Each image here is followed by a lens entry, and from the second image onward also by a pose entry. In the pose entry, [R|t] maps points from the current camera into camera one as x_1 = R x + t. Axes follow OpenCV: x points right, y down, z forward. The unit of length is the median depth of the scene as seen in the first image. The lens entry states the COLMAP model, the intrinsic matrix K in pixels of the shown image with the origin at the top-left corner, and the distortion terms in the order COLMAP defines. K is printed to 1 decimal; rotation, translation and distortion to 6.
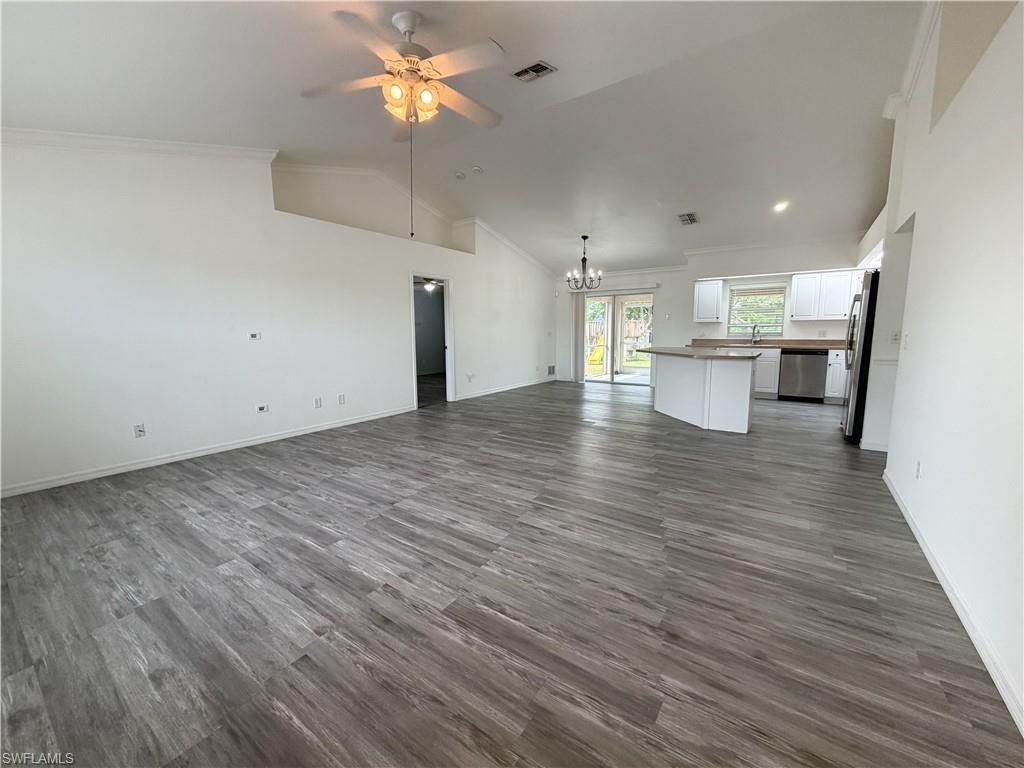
lens RADIAL K [[407.0, 0, 517.5], [0, 407.0, 393.4], [0, 0, 1]] dist [-0.000561, 0.001448]
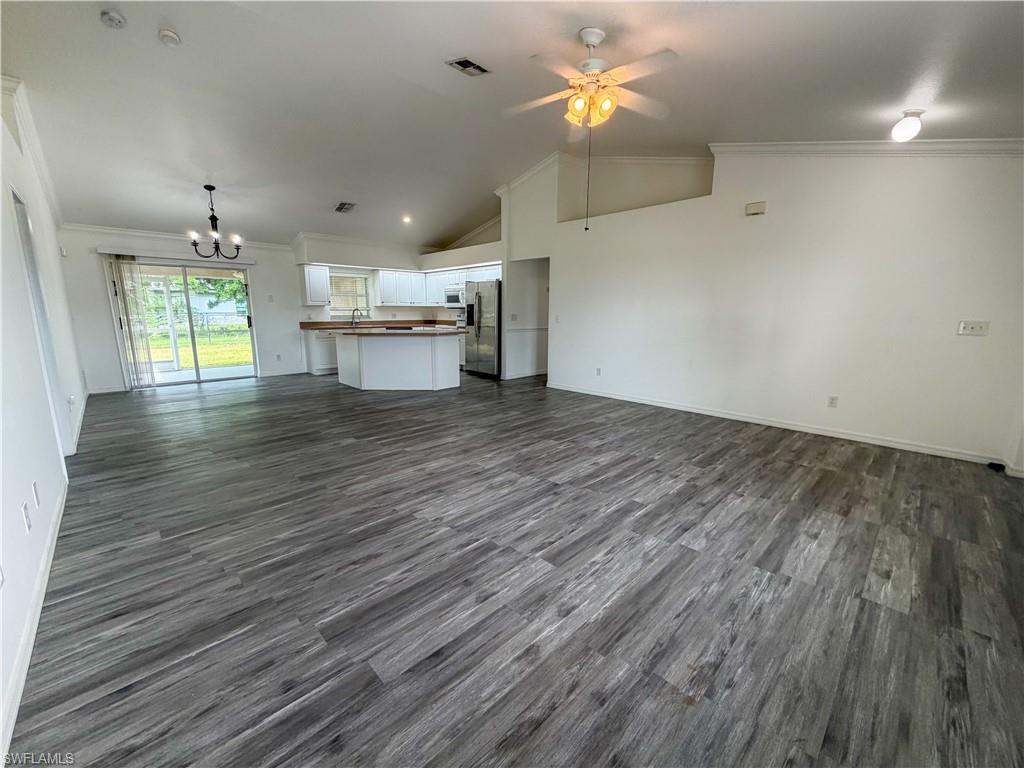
lens RADIAL K [[407.0, 0, 514.9], [0, 407.0, 379.0], [0, 0, 1]] dist [-0.000561, 0.001448]
pose [[0.185974, -0.154303, 0.970363, -1.256042], [0.149141, 0.980582, 0.127344, -0.127274], [-0.971170, 0.121038, 0.205376, 0.860892]]
